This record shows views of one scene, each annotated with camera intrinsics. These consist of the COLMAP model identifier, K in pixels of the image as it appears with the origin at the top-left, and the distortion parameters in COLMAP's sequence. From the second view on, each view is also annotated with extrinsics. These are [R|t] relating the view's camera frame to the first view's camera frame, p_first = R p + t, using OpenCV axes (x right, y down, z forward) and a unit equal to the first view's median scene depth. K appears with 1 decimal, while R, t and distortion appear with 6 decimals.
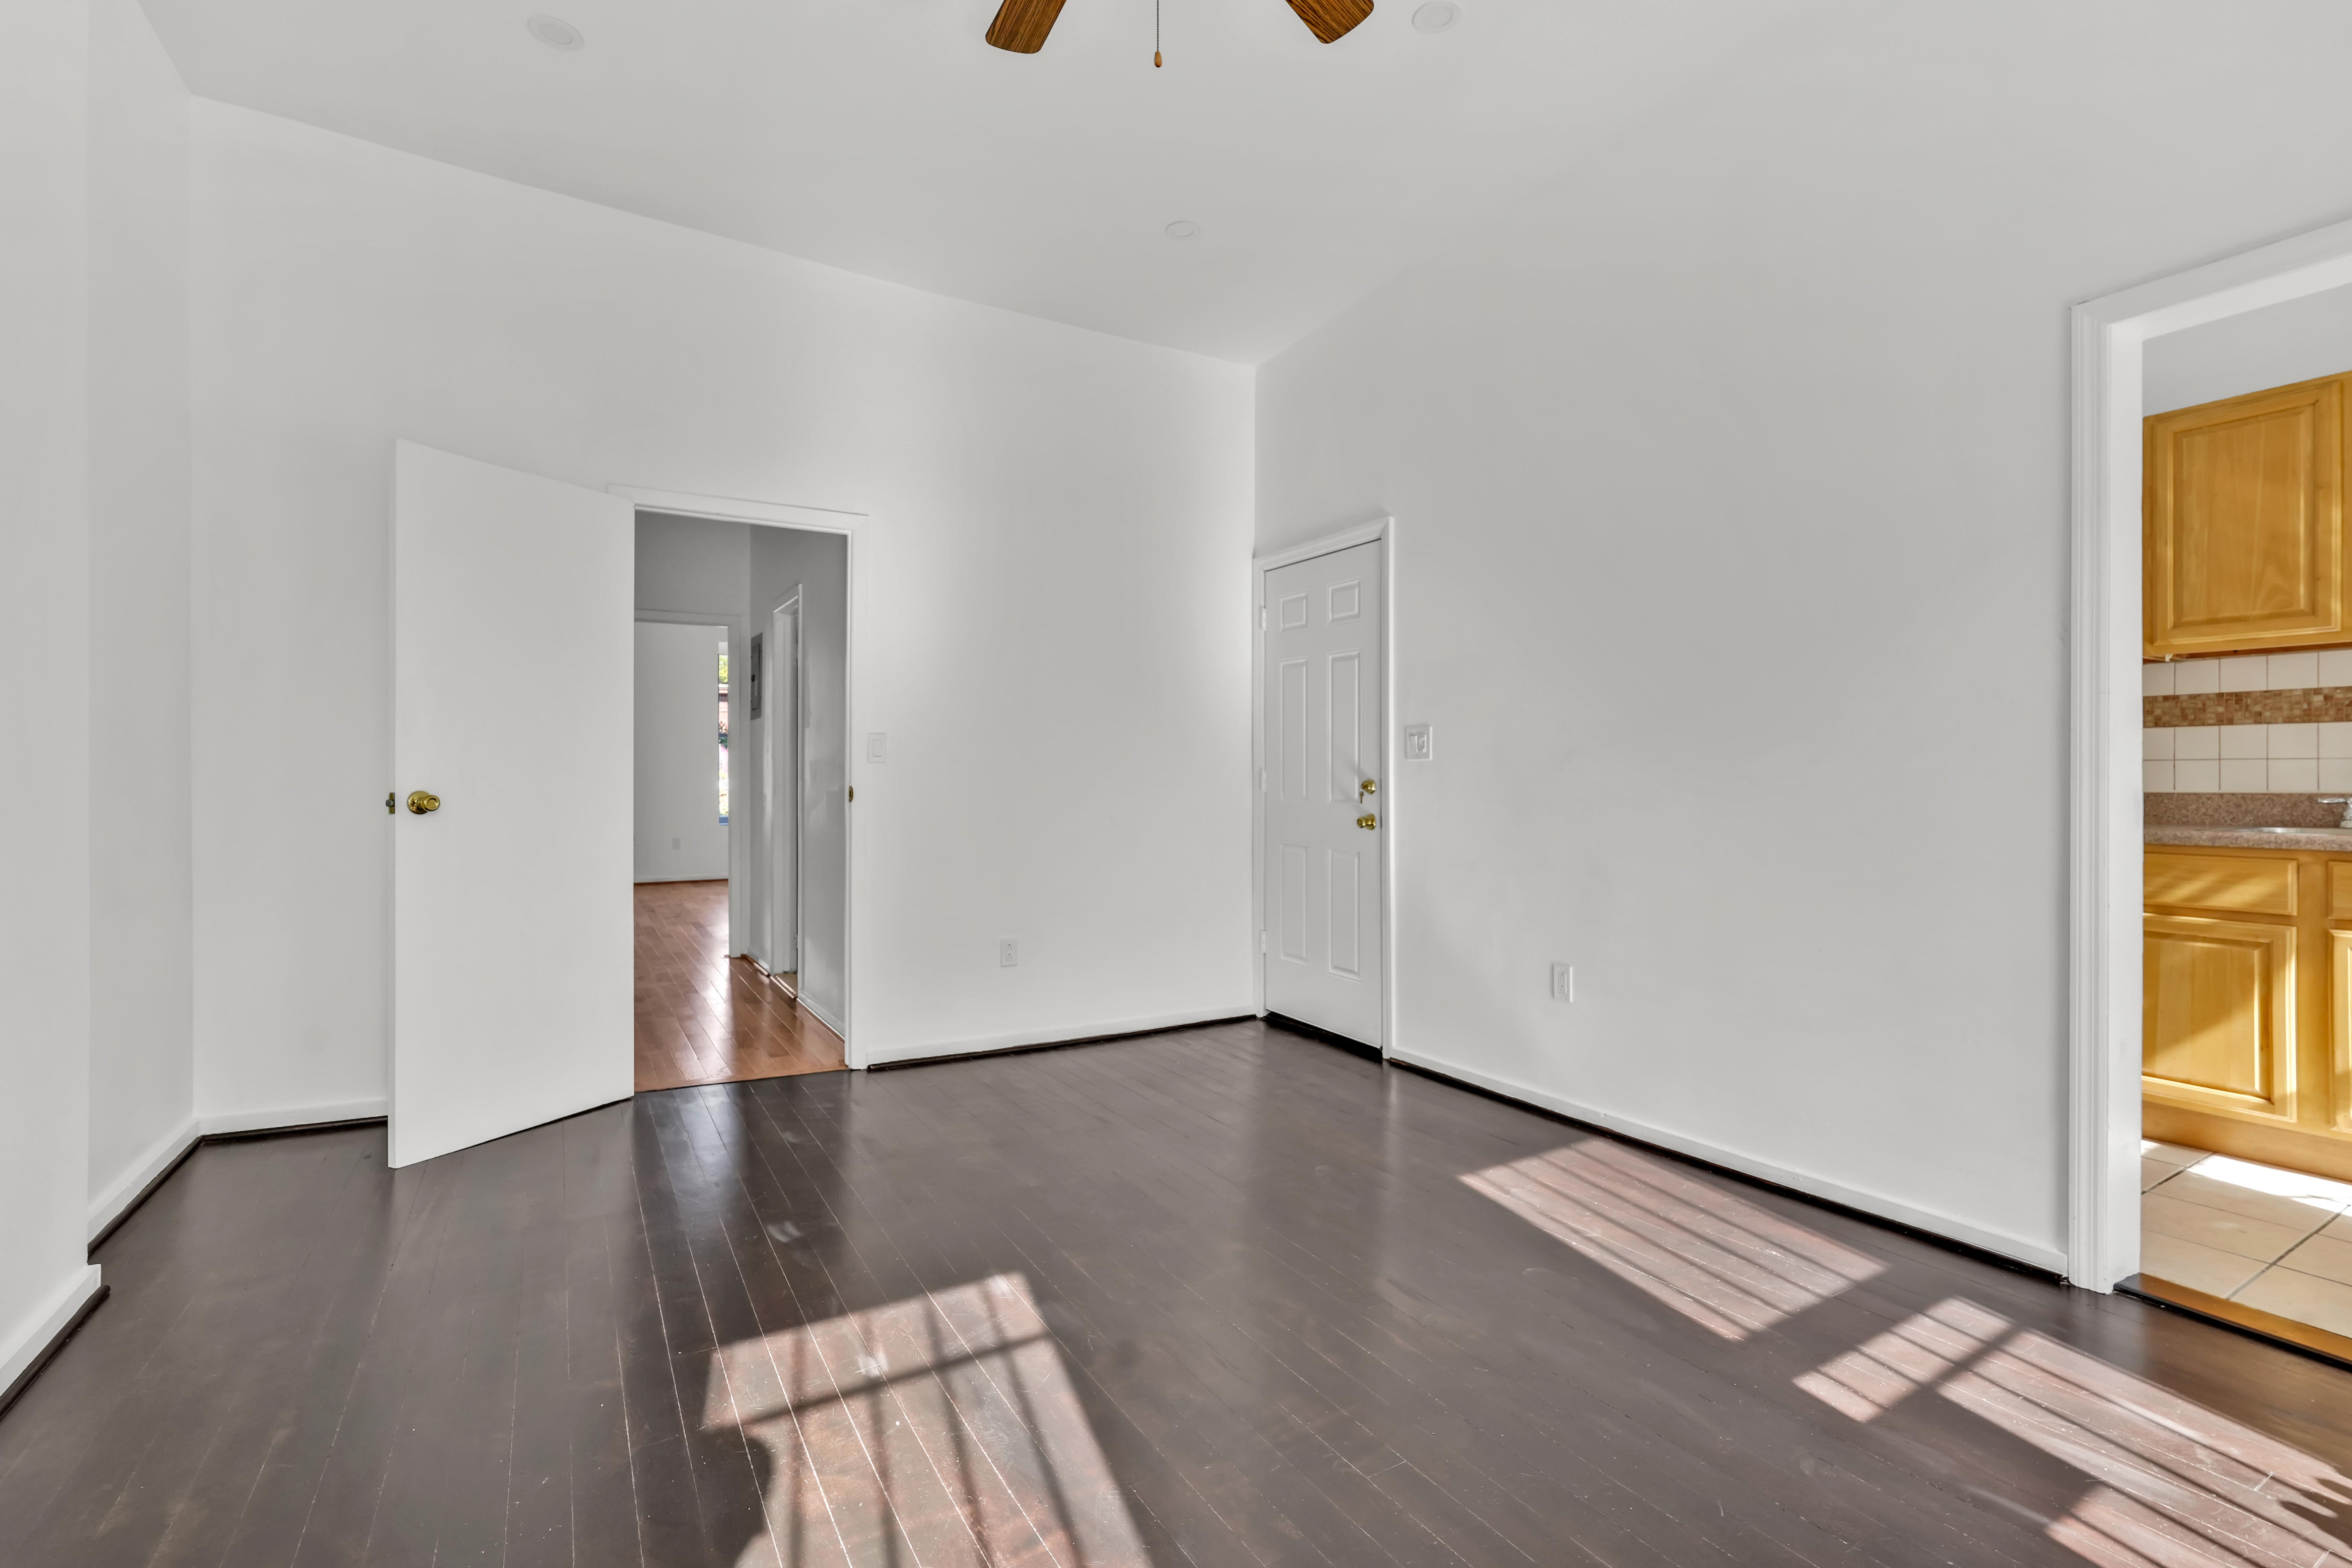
lens RADIAL K [[1065.7, 0, 1148.9], [0, 1065.7, 772.6], [0, 0, 1]] dist [-0.012537, 0.005849]
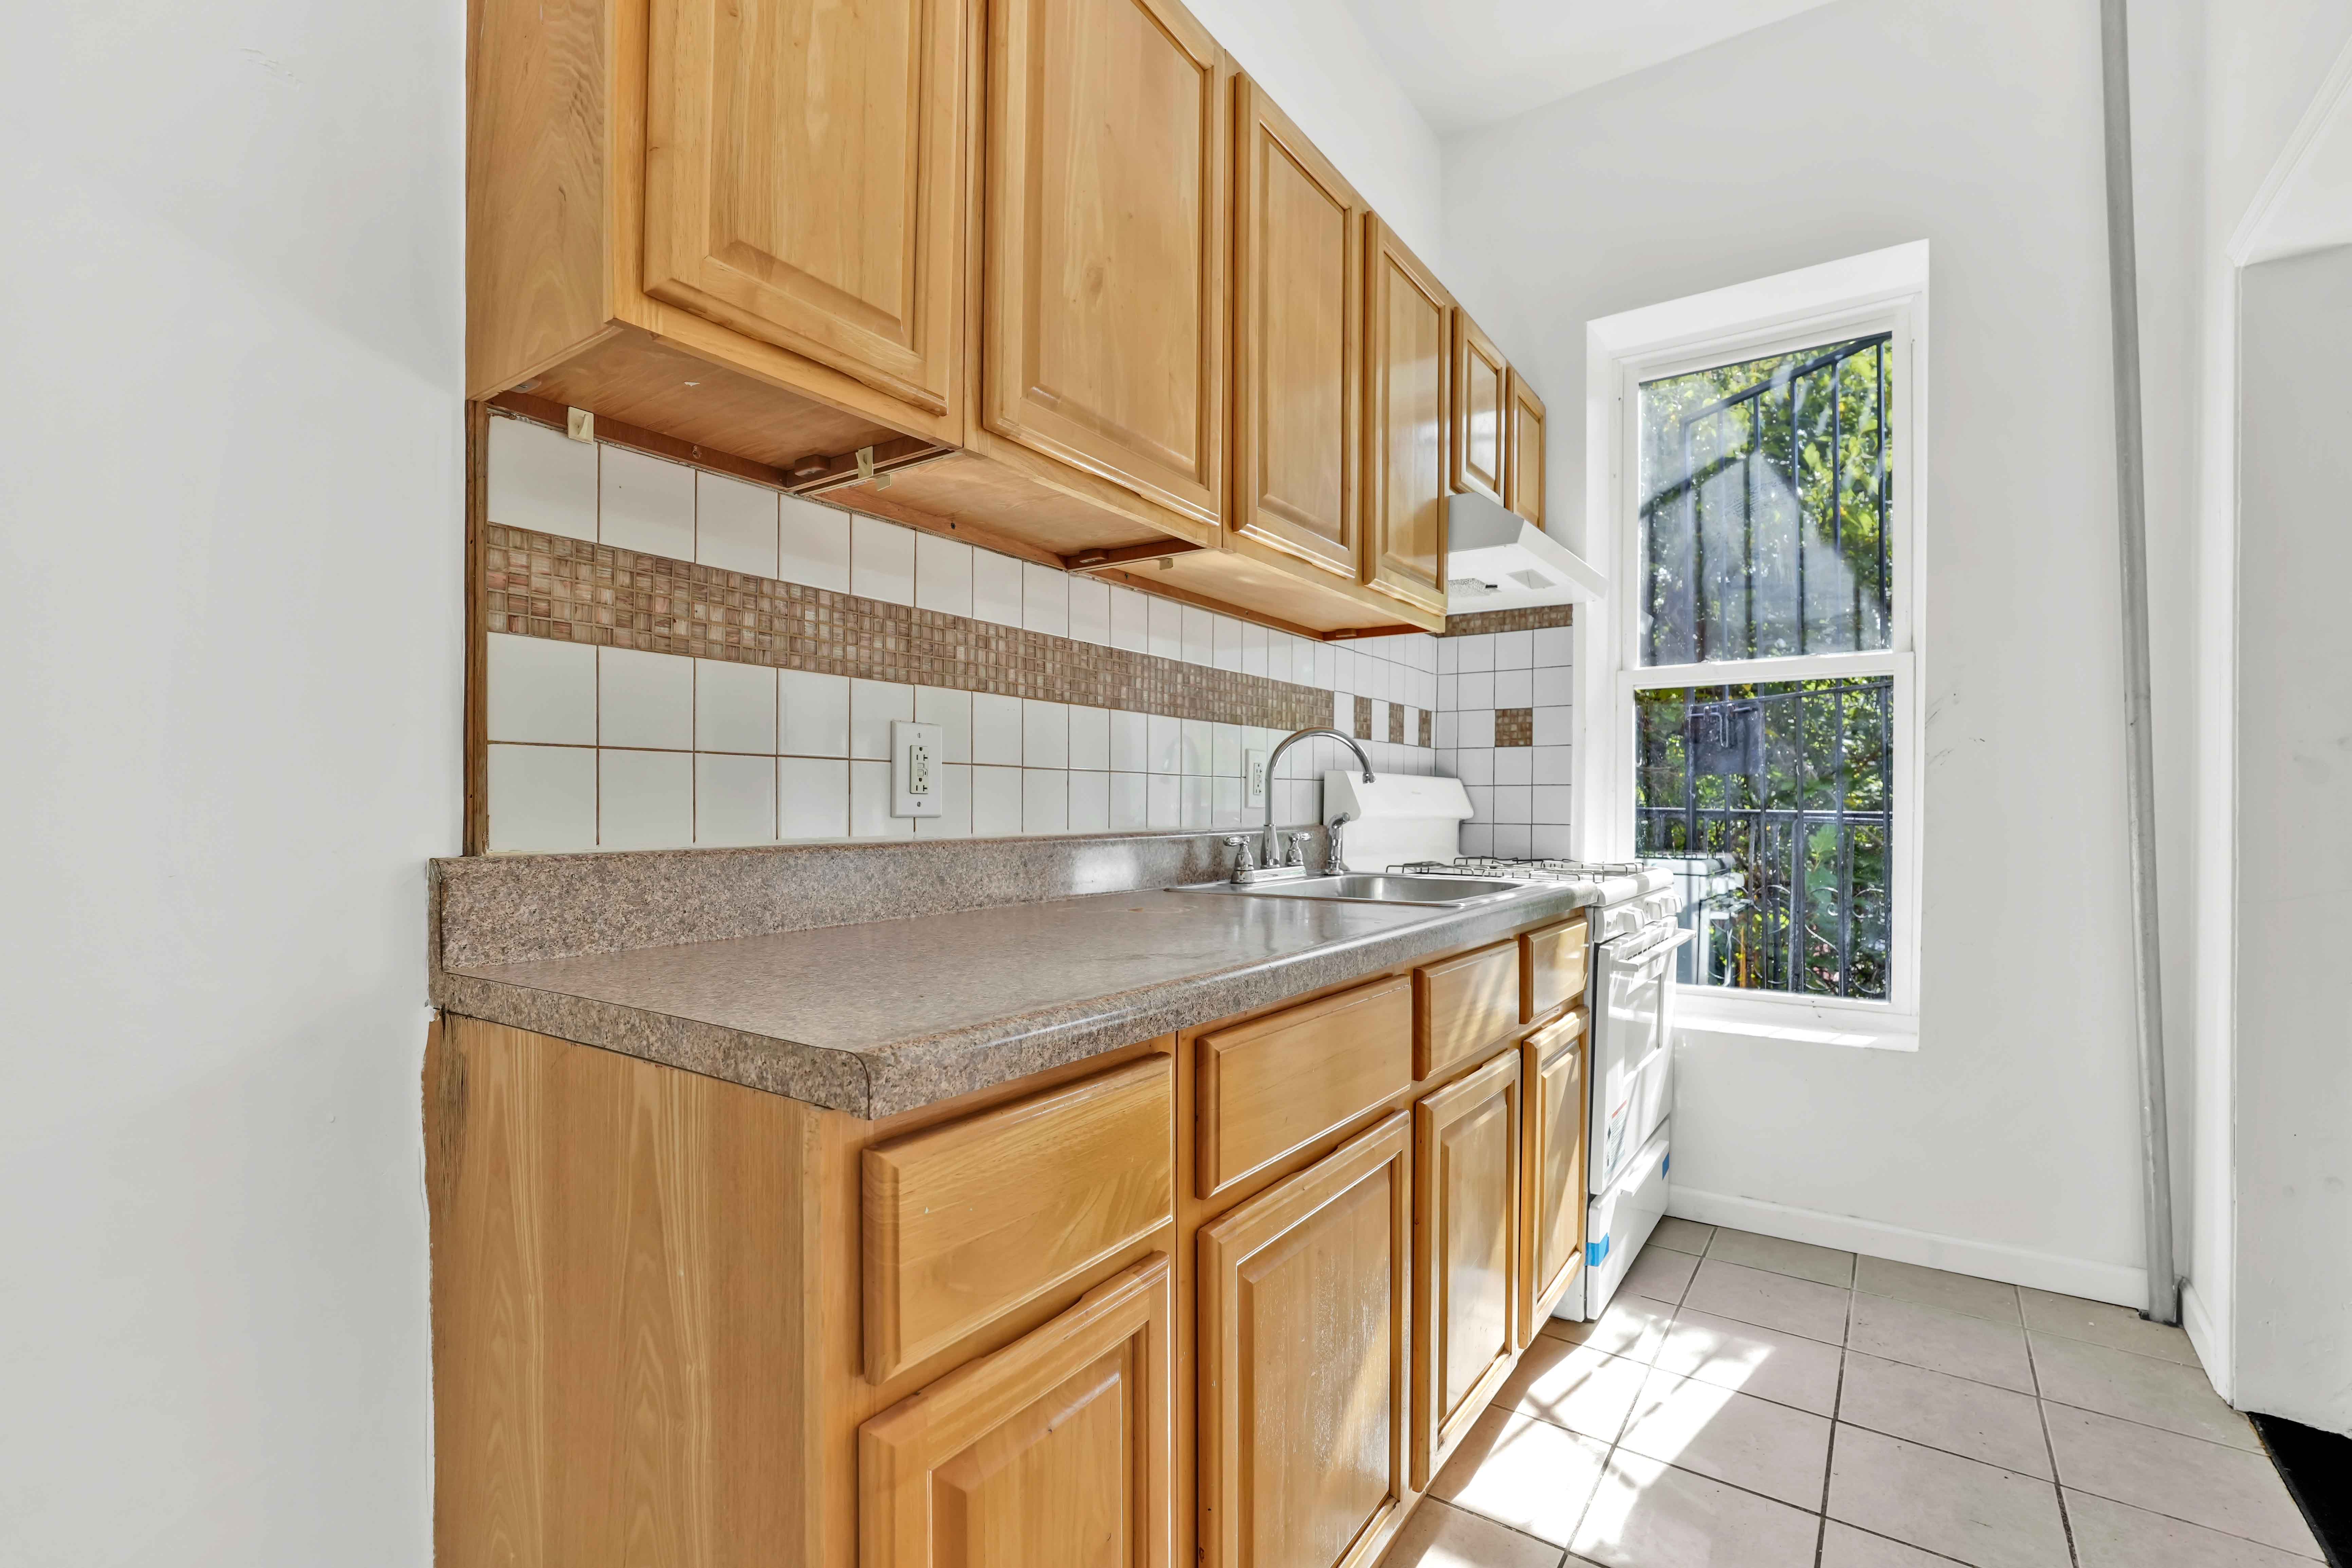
lens RADIAL K [[1044.9, 0, 1178.6], [0, 1044.9, 793.4], [0, 0, 1]] dist [-0.020438, 0.011978]
pose [[-0.419068, 0.007529, 0.907924, 0.572697], [-0.009569, 0.999873, -0.012709, 0.006127], [-0.907905, -0.014014, -0.418942, 1.326755]]
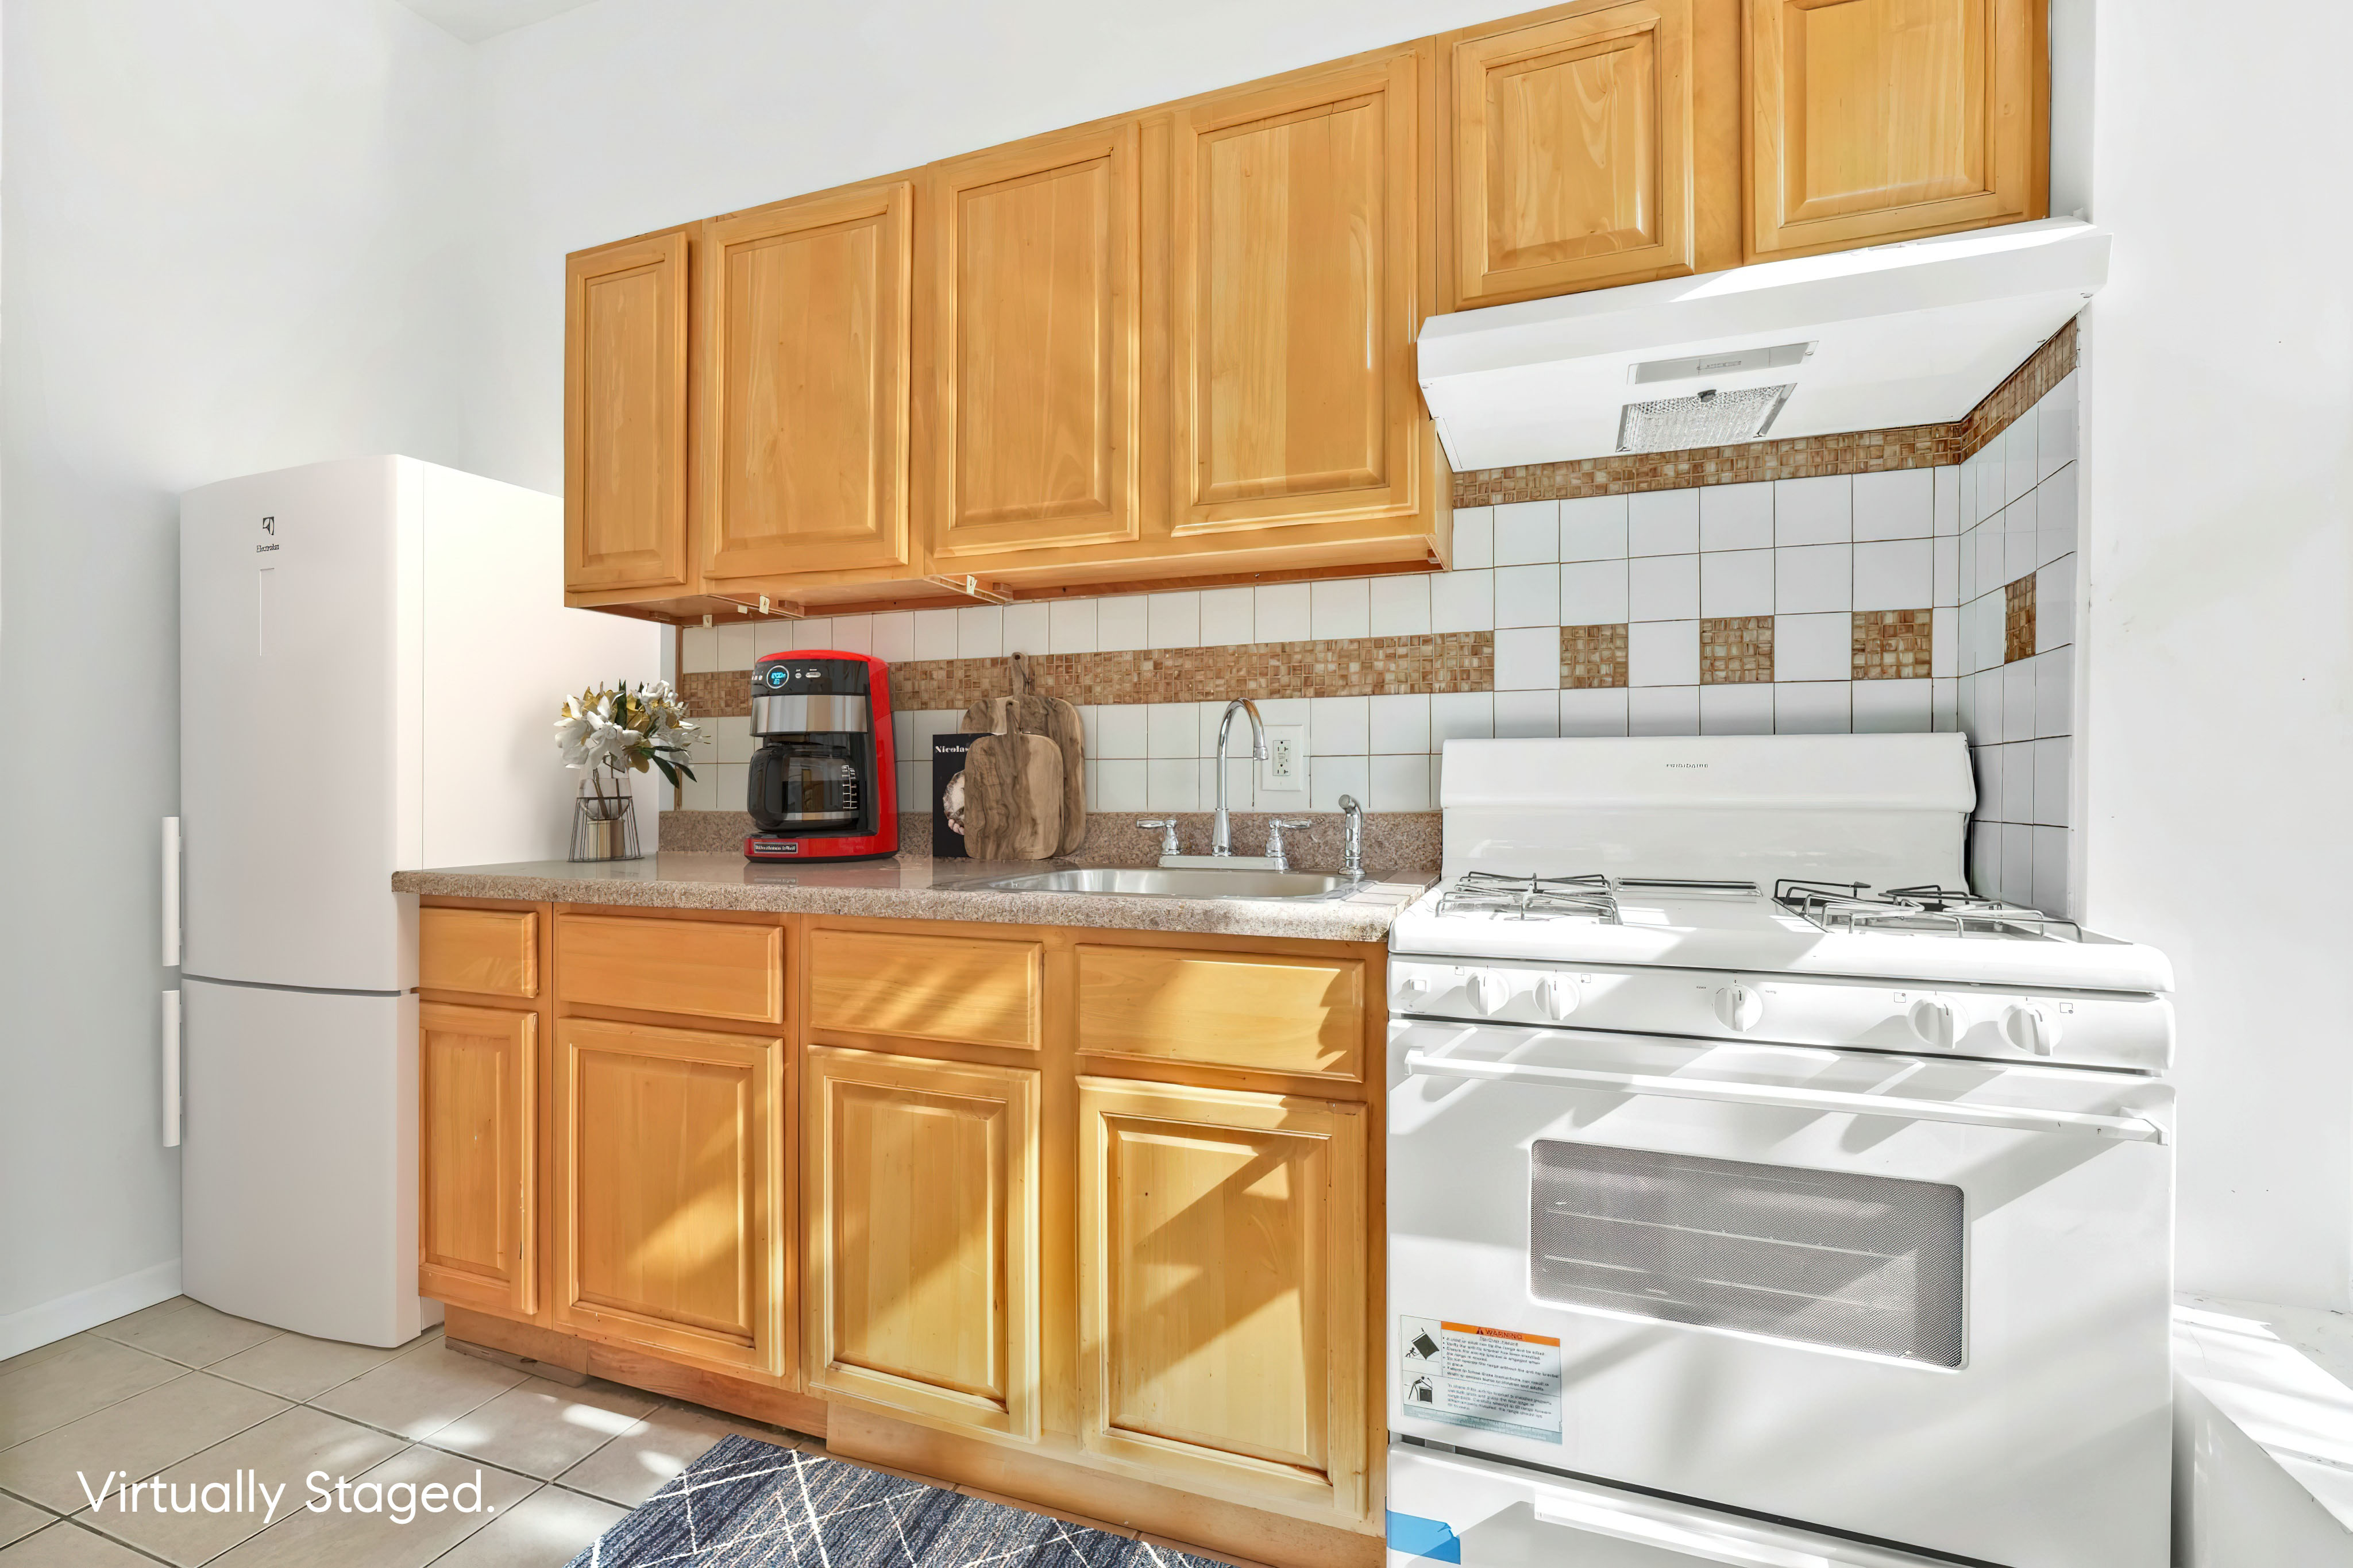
lens RADIAL K [[1045.3, 0, 1179.1], [0, 1045.3, 793.4], [0, 0, 1]] dist [-0.020438, 0.011978]
pose [[0.775853, 0.000842, 0.630913, 0.753561], [-0.004016, 0.999985, 0.003603, 0.005808], [-0.630900, -0.005330, 0.775846, 0.516800]]
